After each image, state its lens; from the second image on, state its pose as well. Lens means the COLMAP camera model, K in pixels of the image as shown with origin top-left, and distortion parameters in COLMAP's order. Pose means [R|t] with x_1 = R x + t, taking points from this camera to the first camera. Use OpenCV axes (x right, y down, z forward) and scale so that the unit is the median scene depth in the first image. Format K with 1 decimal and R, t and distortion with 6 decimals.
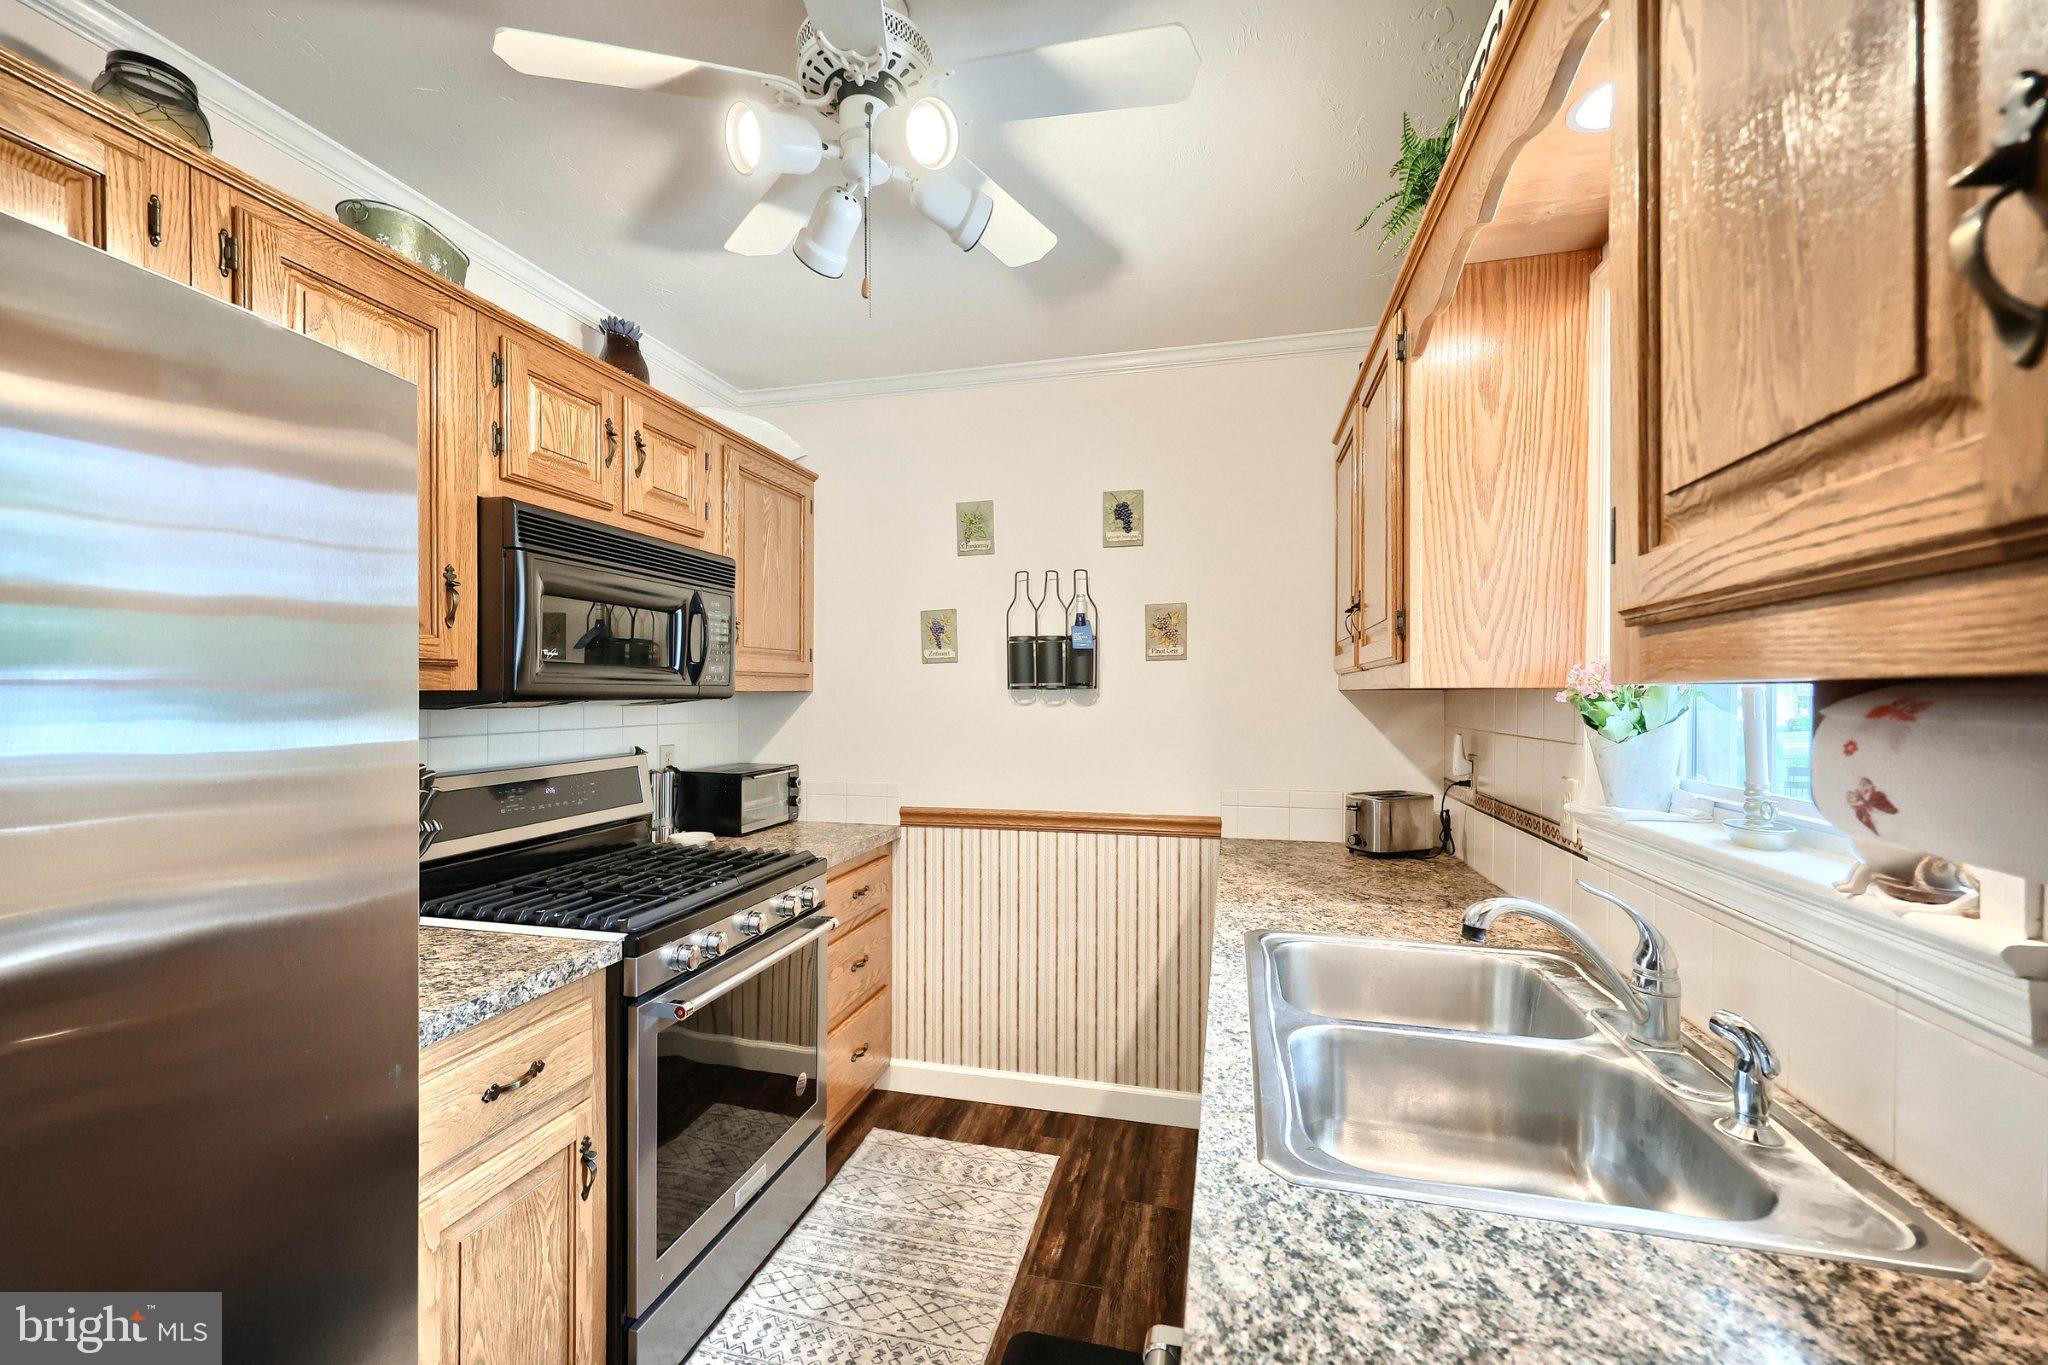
lens RADIAL K [[824.9, 0, 1014.2], [0, 824.9, 692.3], [0, 0, 1]] dist [0.004466, 0.000084]
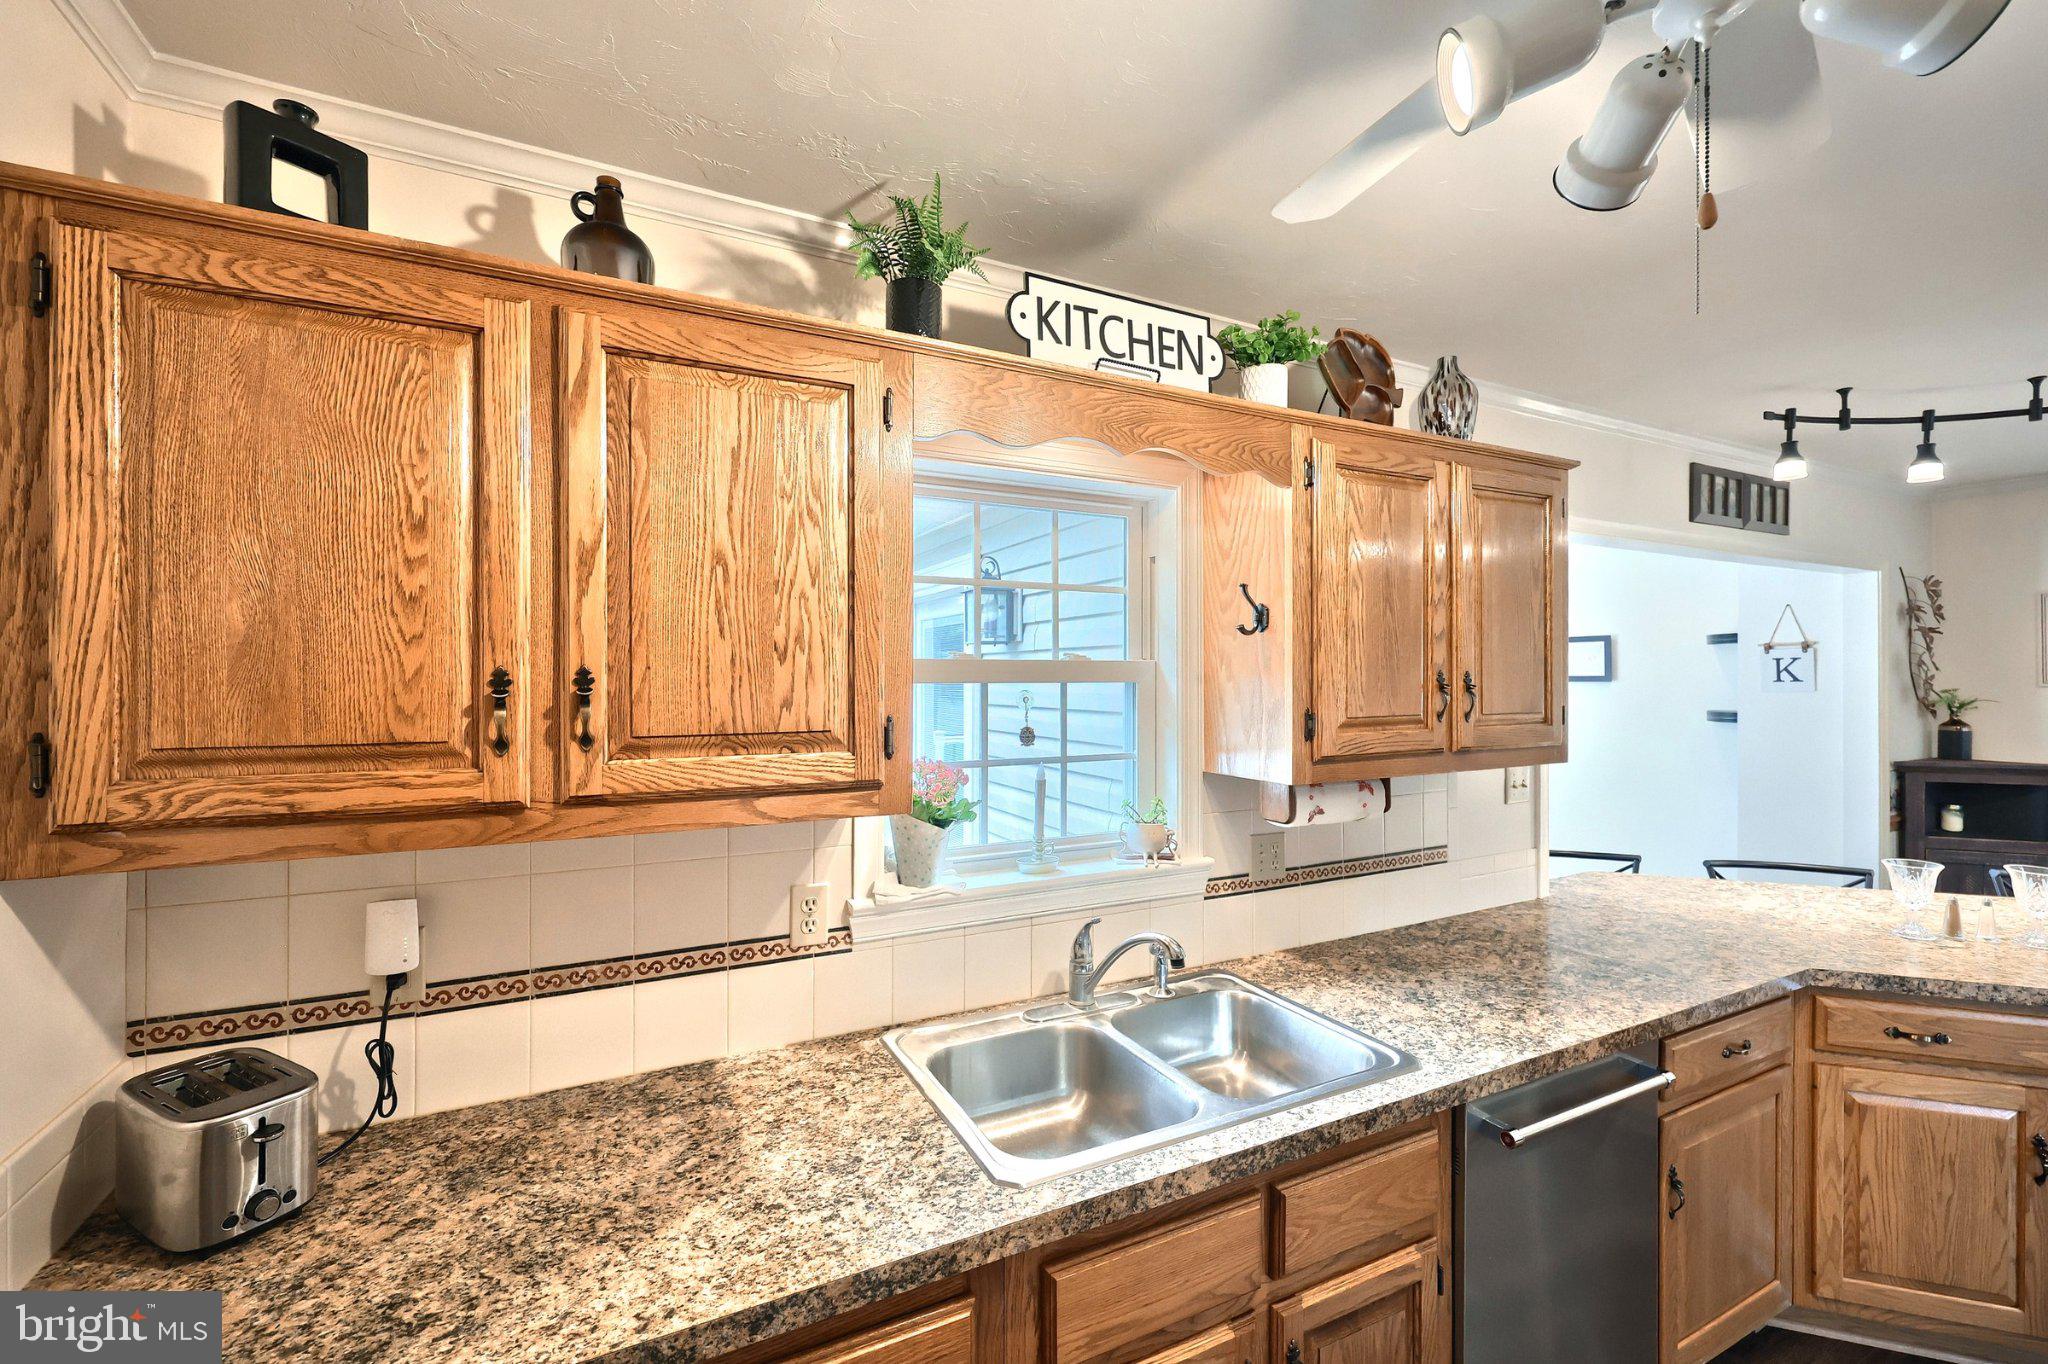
lens RADIAL K [[824.9, 0, 1038.9], [0, 824.9, 677.1], [0, 0, 1]] dist [0.004466, 0.000084]
pose [[-0.658185, 0.000360, 0.752856, -0.259316], [-0.000018, 1.000000, -0.000495, -0.142938], [-0.752856, -0.000339, -0.658185, 1.429188]]
